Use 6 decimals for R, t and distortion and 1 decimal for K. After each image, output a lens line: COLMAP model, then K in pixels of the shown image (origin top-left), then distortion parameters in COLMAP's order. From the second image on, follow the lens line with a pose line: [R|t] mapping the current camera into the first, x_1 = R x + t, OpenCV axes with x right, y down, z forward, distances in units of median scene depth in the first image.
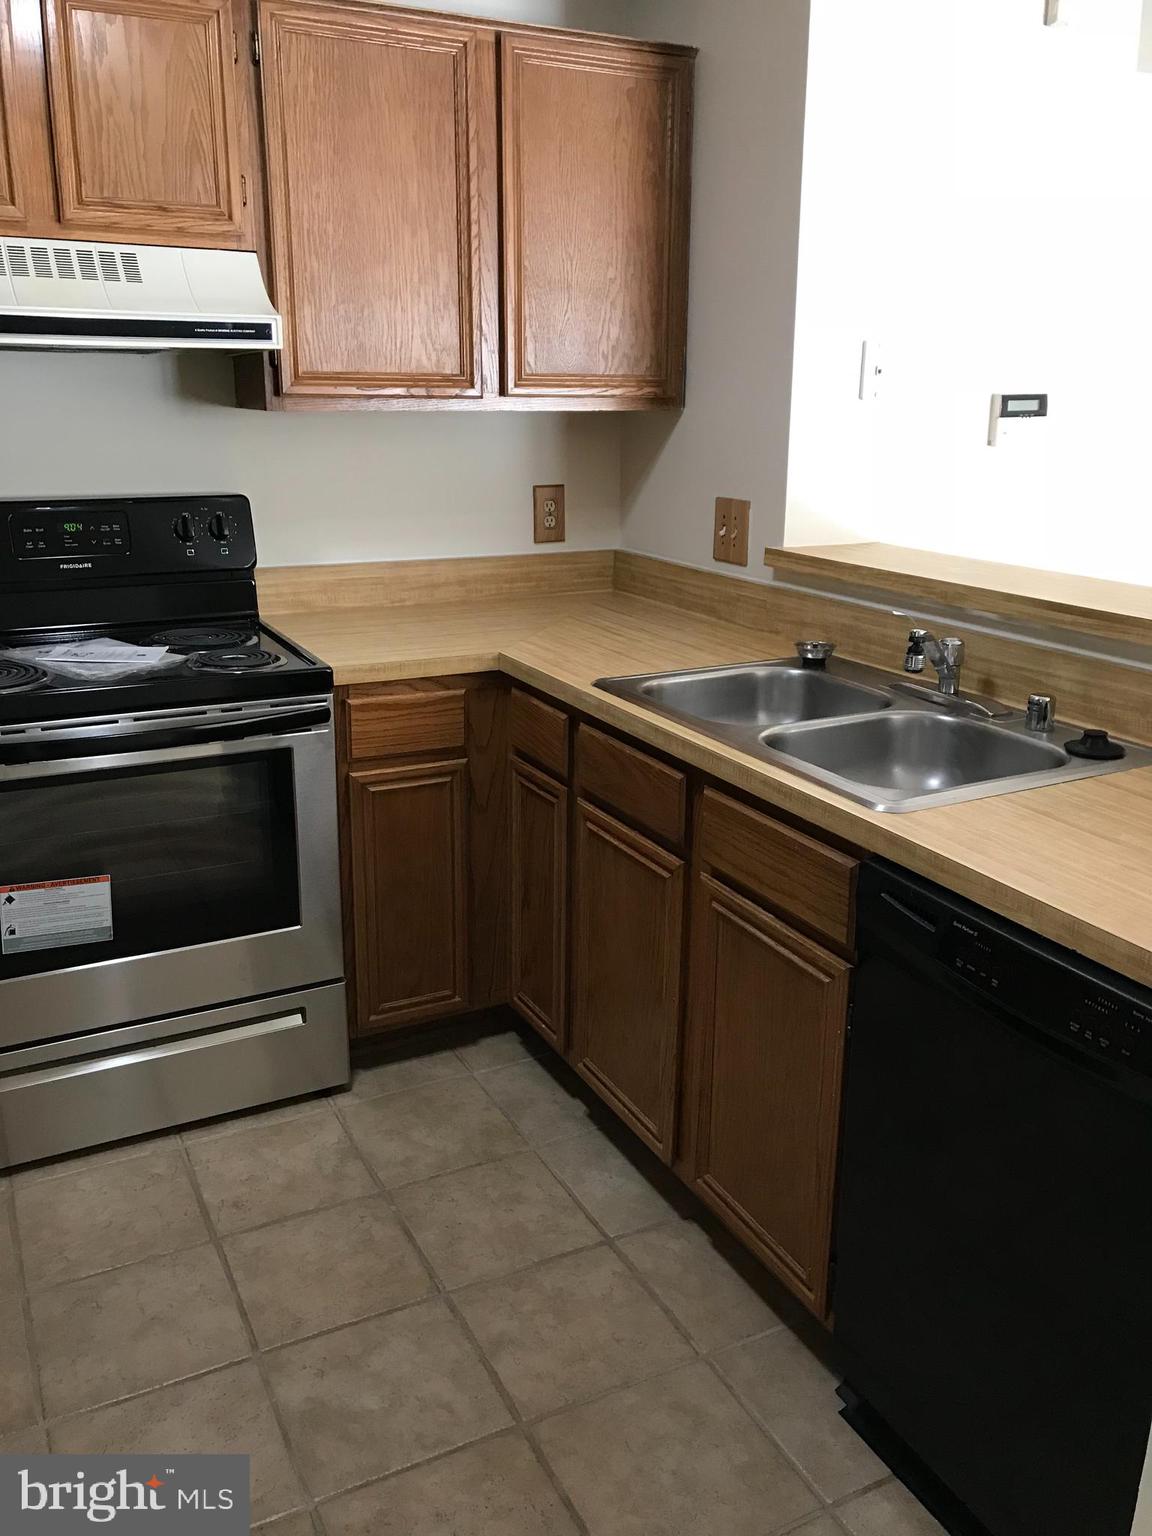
lens RADIAL K [[1236.6, 0, 572.5], [0, 1236.6, 769.2], [0, 0, 1]] dist [0.032107, -0.033025]
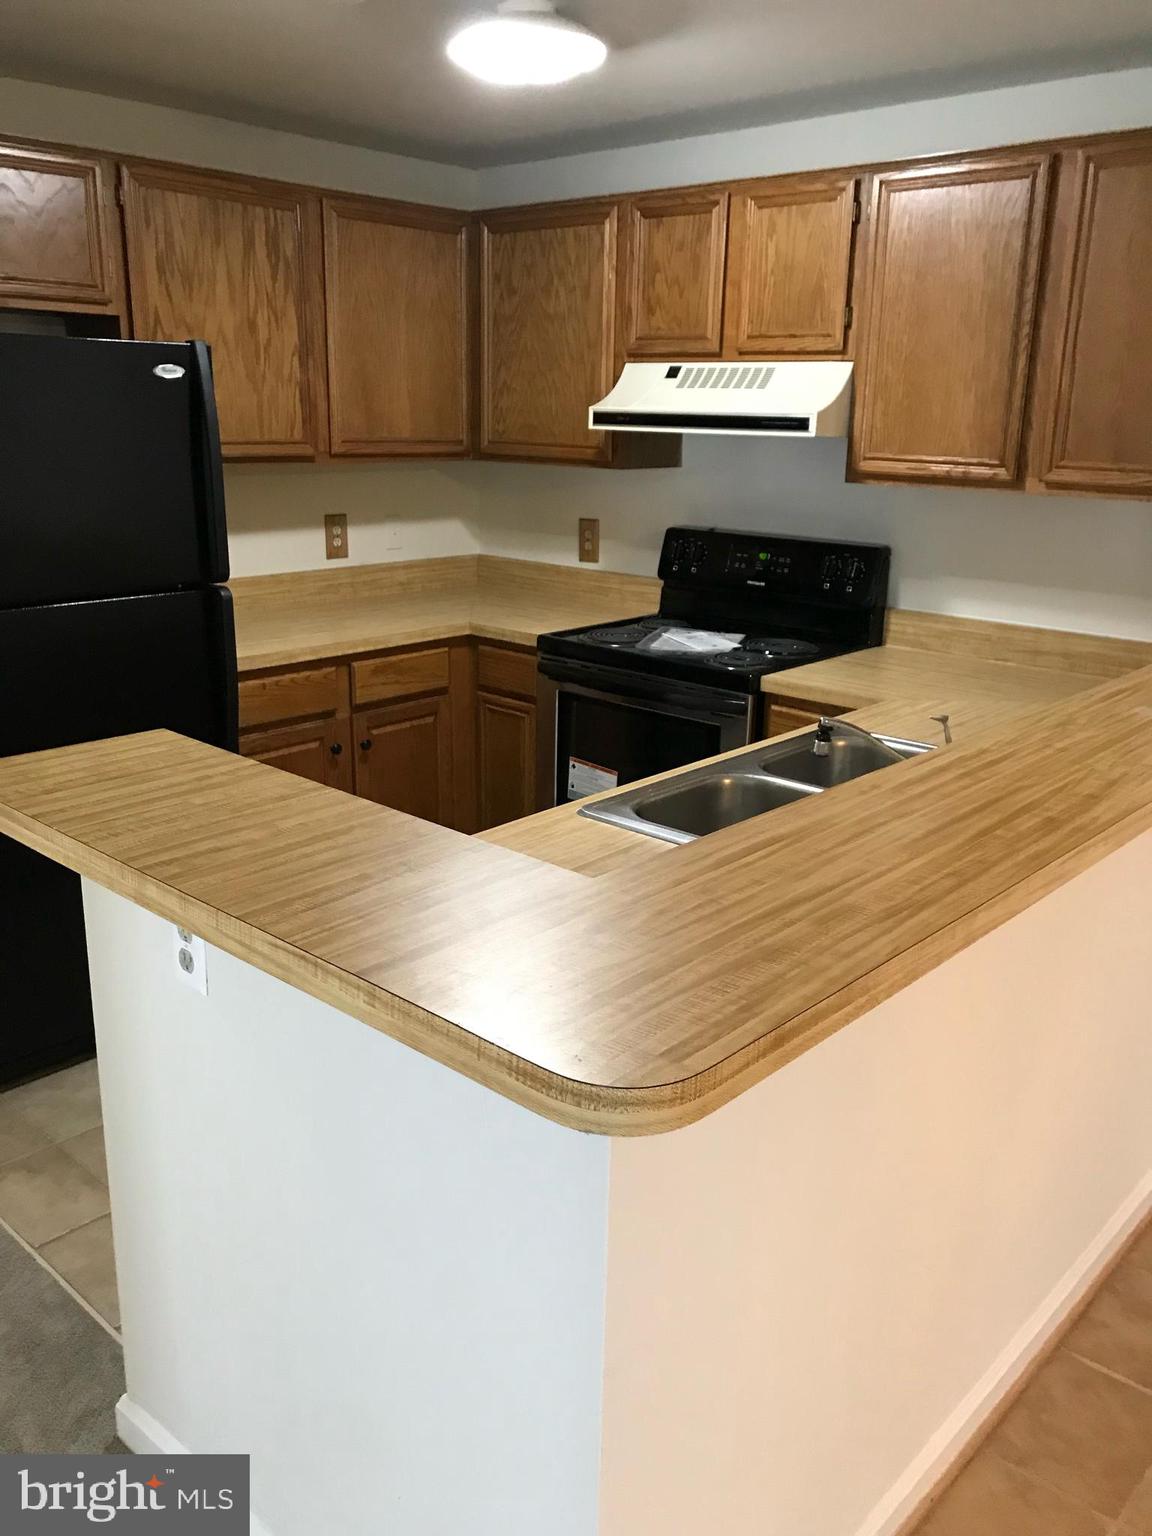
lens RADIAL K [[1236.6, 0, 568.1], [0, 1236.6, 776.6], [0, 0, 1]] dist [0.032107, -0.033025]
pose [[0.354065, 0.266931, -0.896318, 0.915935], [-0.290472, 0.942391, 0.165909, -0.136882], [0.888968, 0.201612, 0.411204, 0.291205]]
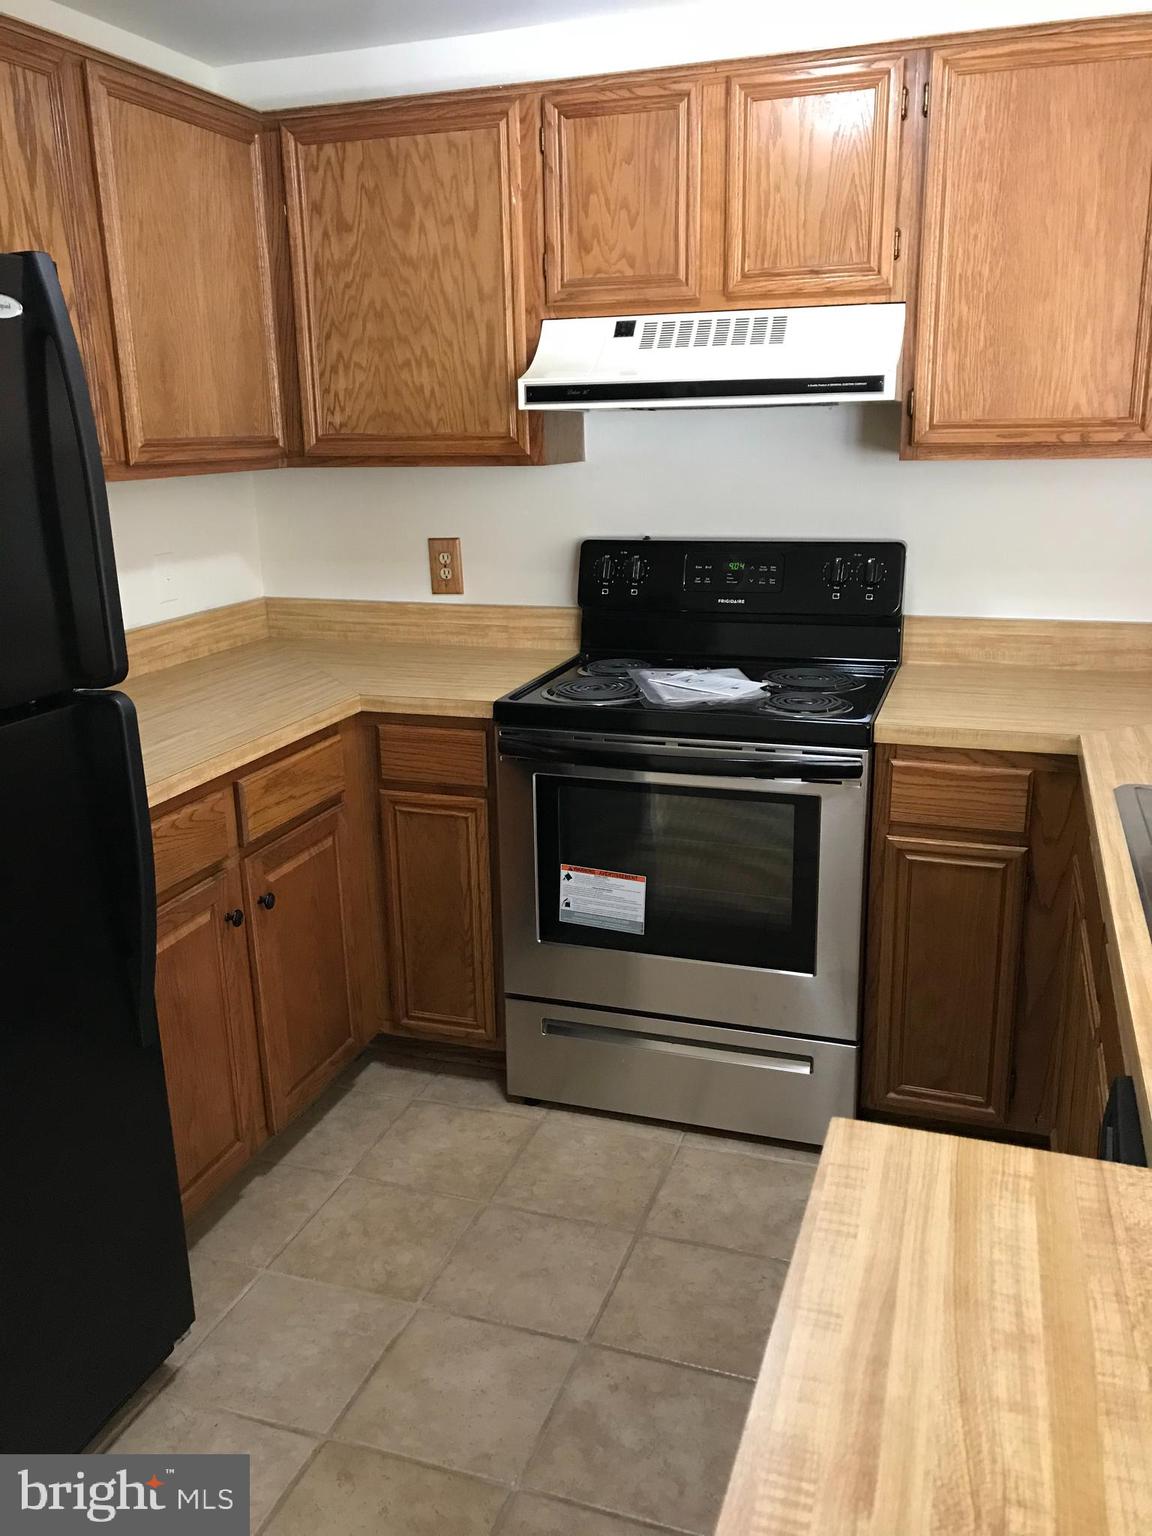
lens RADIAL K [[1236.6, 0, 577.0], [0, 1236.6, 759.6], [0, 0, 1]] dist [0.032107, -0.033025]
pose [[0.692672, 0.167032, -0.701645, 0.321997], [-0.186906, 0.981152, 0.049055, -0.057391], [0.696614, 0.097162, 0.710836, 0.146877]]
